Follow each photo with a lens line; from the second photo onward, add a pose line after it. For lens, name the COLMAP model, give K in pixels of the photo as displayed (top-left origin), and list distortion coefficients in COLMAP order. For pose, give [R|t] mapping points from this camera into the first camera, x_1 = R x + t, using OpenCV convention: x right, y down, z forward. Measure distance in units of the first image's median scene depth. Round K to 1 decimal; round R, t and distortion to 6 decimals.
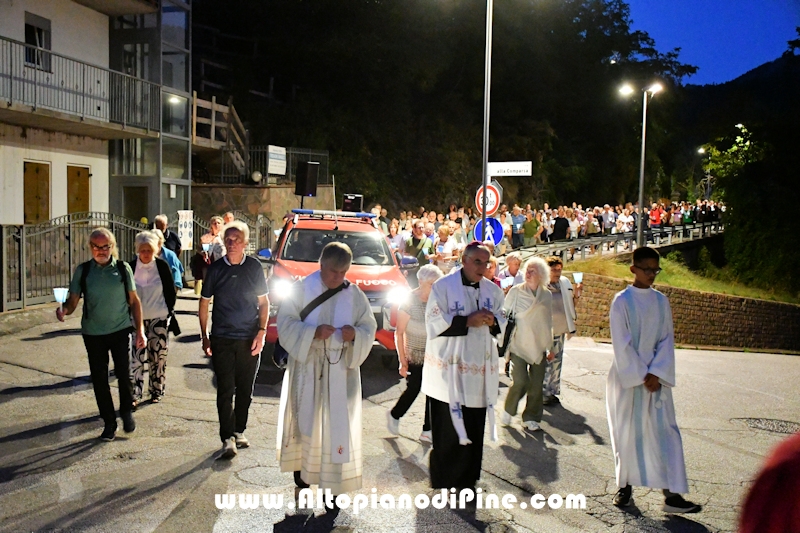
lens RADIAL K [[990.0, 0, 394.8], [0, 990.0, 262.9], [0, 0, 1]] dist [0.002064, 0.000000]
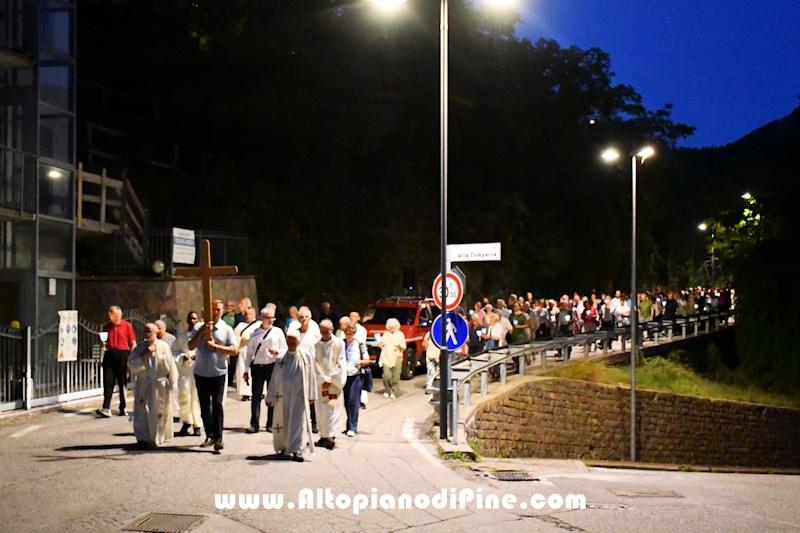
lens RADIAL K [[990.0, 0, 397.1], [0, 990.0, 271.9], [0, 0, 1]] dist [0.002064, 0.000000]
pose [[0.997541, -0.016646, 0.068074, -0.001174], [0.022111, 0.996522, -0.080343, -0.015096], [-0.066500, 0.081651, 0.994440, 0.198285]]
